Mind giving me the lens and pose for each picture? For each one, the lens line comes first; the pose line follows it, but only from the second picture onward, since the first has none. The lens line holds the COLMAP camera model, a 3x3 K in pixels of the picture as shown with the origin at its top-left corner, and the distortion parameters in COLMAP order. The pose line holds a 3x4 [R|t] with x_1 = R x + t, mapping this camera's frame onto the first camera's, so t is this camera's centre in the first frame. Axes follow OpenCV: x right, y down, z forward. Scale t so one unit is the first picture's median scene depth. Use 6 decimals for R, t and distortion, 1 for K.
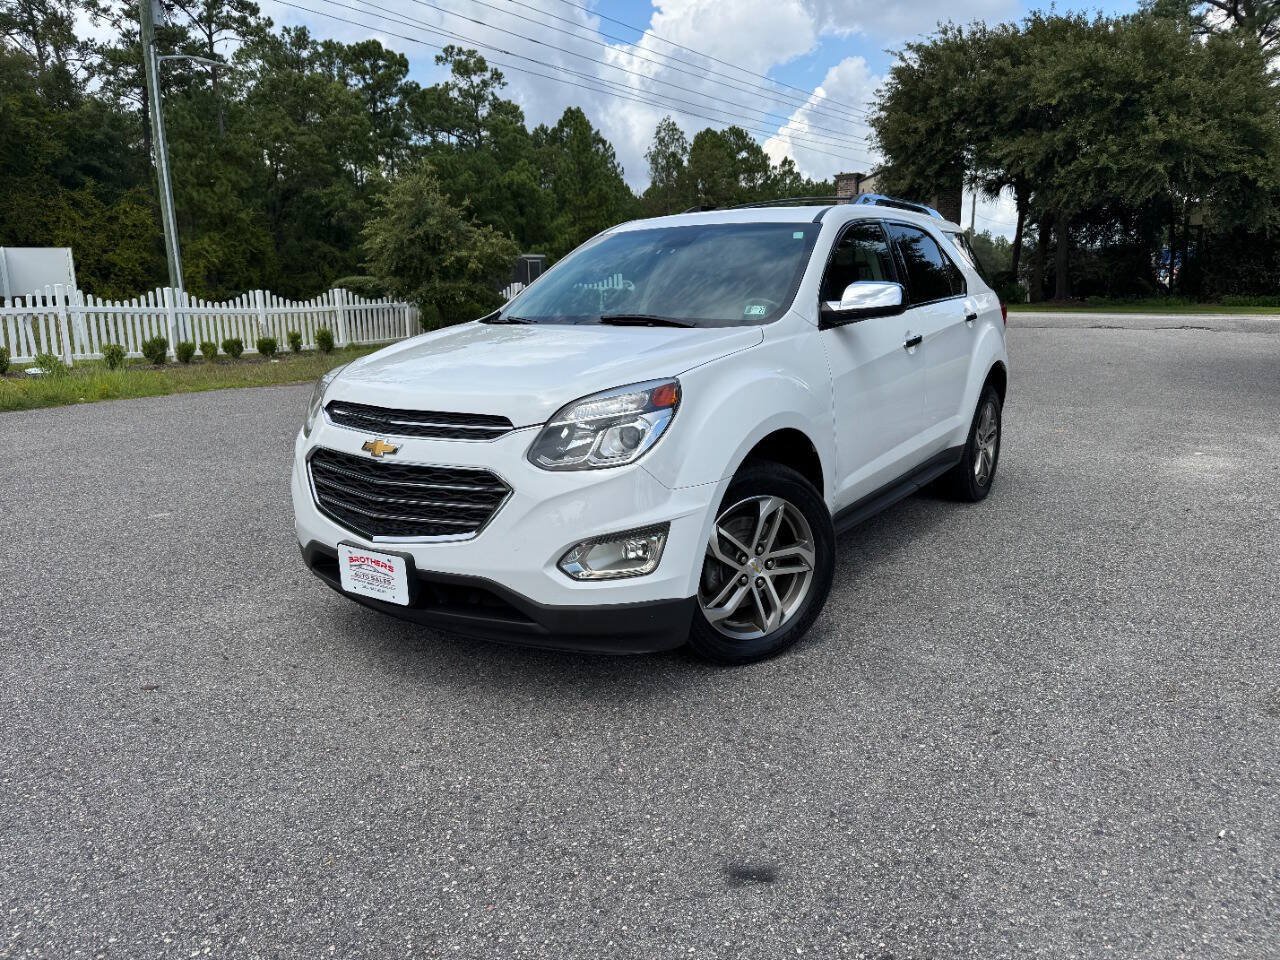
lens RADIAL K [[917.5, 0, 638.6], [0, 917.5, 479.1], [0, 0, 1]] dist [0.022885, -0.024573]
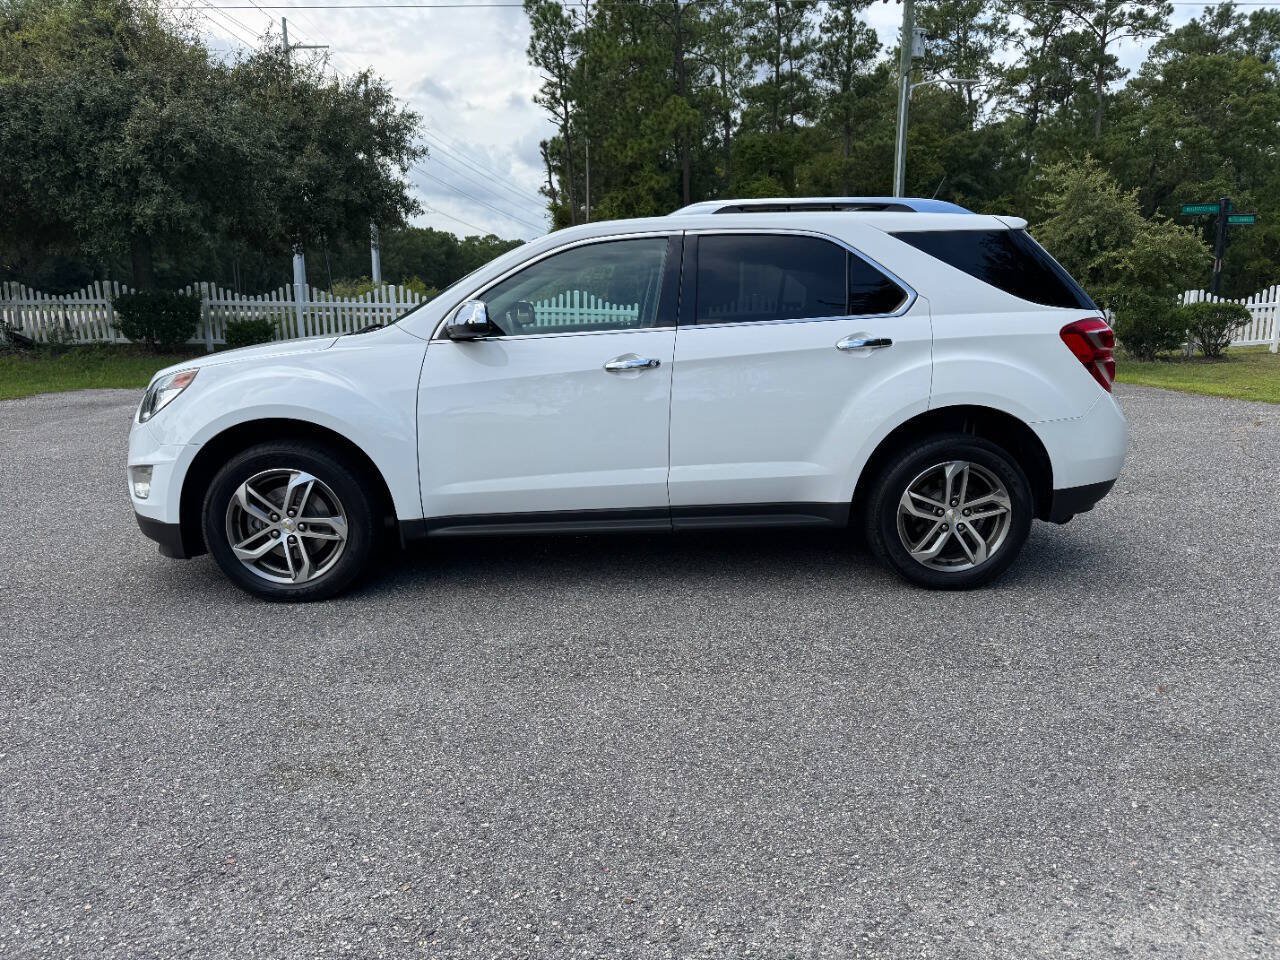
lens RADIAL K [[917.5, 0, 661.8], [0, 917.5, 487.5], [0, 0, 1]] dist [0.022885, -0.024573]
pose [[0.605873, 0.165665, -0.778121, 0.153470], [-0.160418, 0.983428, 0.084468, -0.015828], [0.779220, 0.073648, 0.622409, 0.067271]]
